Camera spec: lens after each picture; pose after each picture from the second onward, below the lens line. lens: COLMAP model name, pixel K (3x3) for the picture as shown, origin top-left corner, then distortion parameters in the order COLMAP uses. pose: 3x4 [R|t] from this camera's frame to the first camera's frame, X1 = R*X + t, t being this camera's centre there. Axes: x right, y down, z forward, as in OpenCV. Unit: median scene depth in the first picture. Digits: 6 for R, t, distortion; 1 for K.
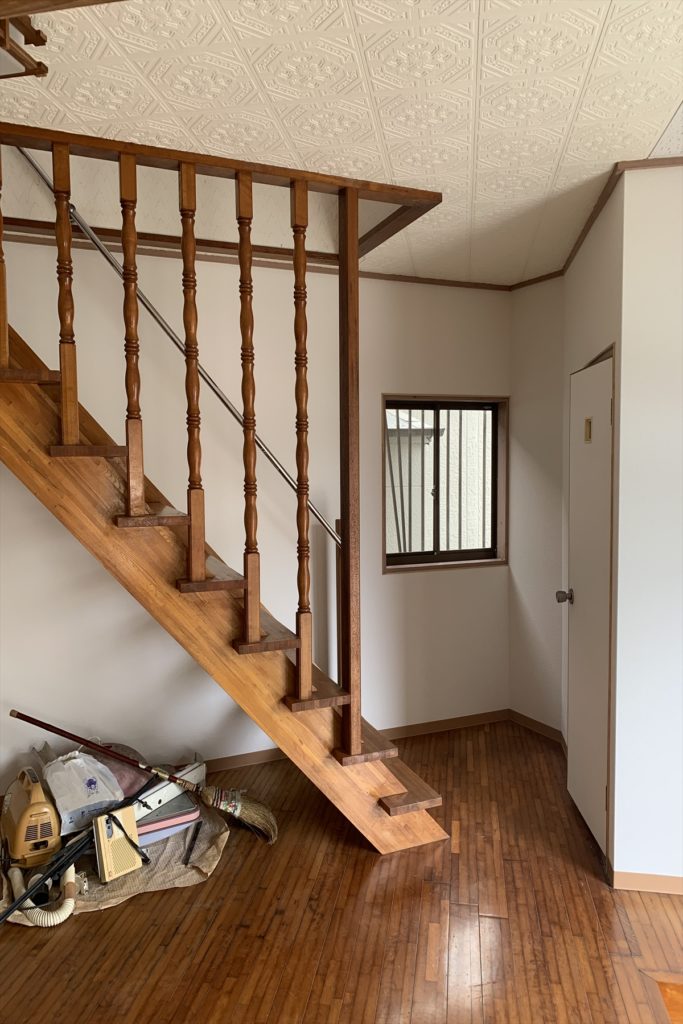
lens RADIAL K [[706.0, 0, 341.0], [0, 706.0, 493.7], [0, 0, 1]] dist [0.017091, 0.001908]
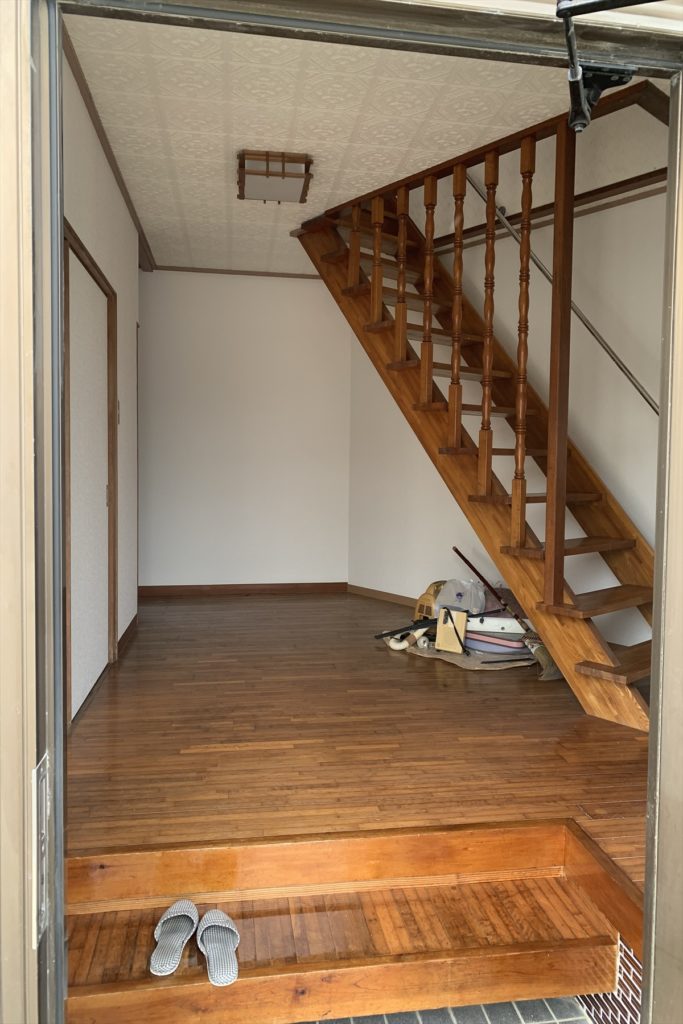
lens RADIAL K [[706.0, 0, 341.0], [0, 706.0, 493.7], [0, 0, 1]] dist [0.017091, 0.001908]
pose [[0.306829, 0.050648, -0.950416, 1.092192], [-0.064141, 0.997413, 0.032446, 0.180270], [0.949601, 0.051005, 0.309283, 0.321903]]
